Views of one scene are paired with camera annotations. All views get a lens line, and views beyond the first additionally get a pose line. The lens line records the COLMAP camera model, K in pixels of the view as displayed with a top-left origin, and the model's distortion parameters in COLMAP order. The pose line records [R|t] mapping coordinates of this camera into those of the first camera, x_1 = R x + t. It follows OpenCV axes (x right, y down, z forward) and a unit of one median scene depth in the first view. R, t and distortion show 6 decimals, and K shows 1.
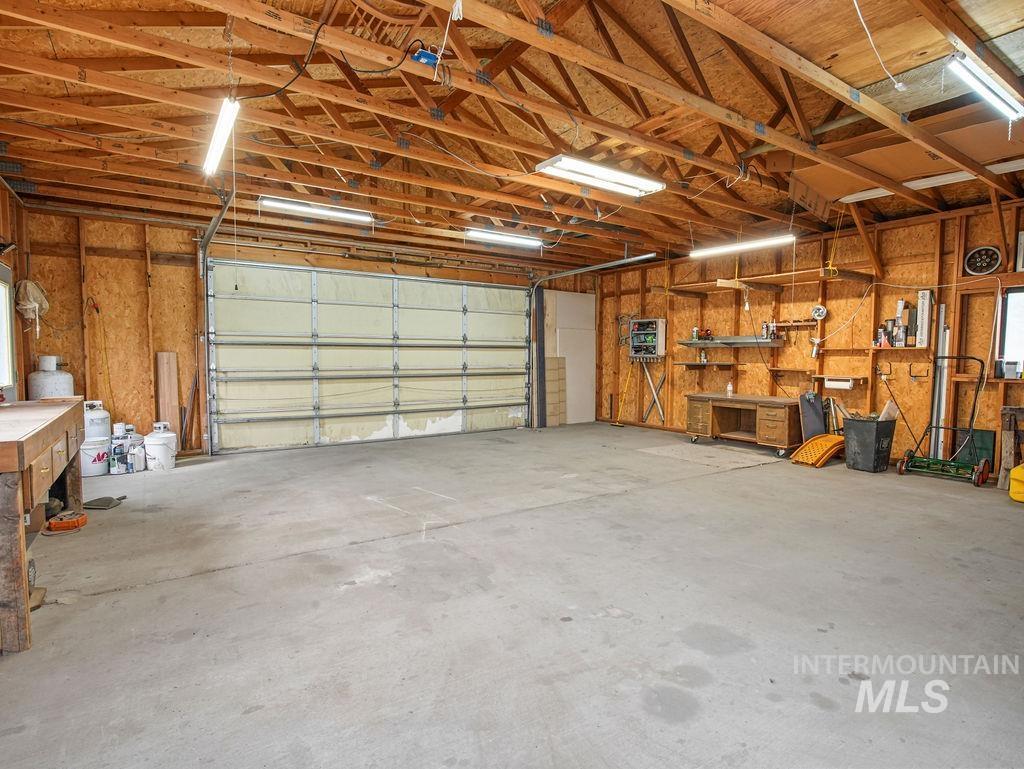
lens RADIAL K [[535.7, 0, 512.0], [0, 535.7, 384.5], [0, 0, 1]] dist [0.001192, 0.001217]
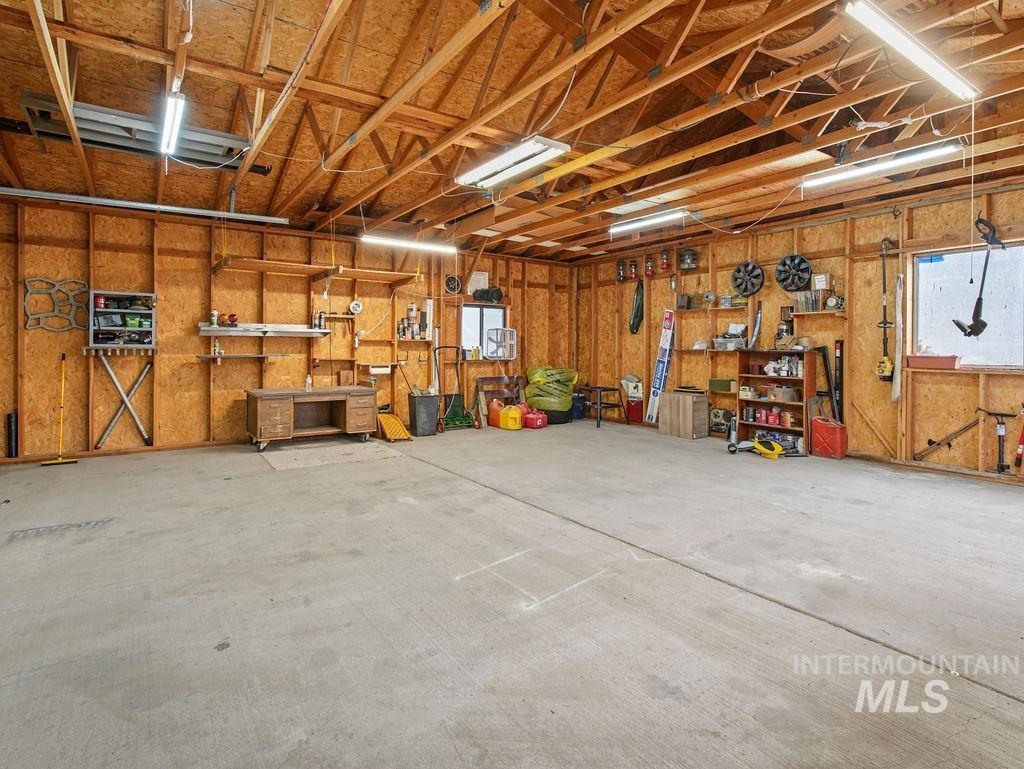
lens RADIAL K [[535.7, 0, 512.0], [0, 535.7, 384.5], [0, 0, 1]] dist [0.001192, 0.001217]
pose [[0.000403, -0.074174, 0.997245, -0.840350], [0.052115, 0.995892, 0.074052, -0.061806], [-0.998641, 0.051941, 0.004267, 1.056266]]
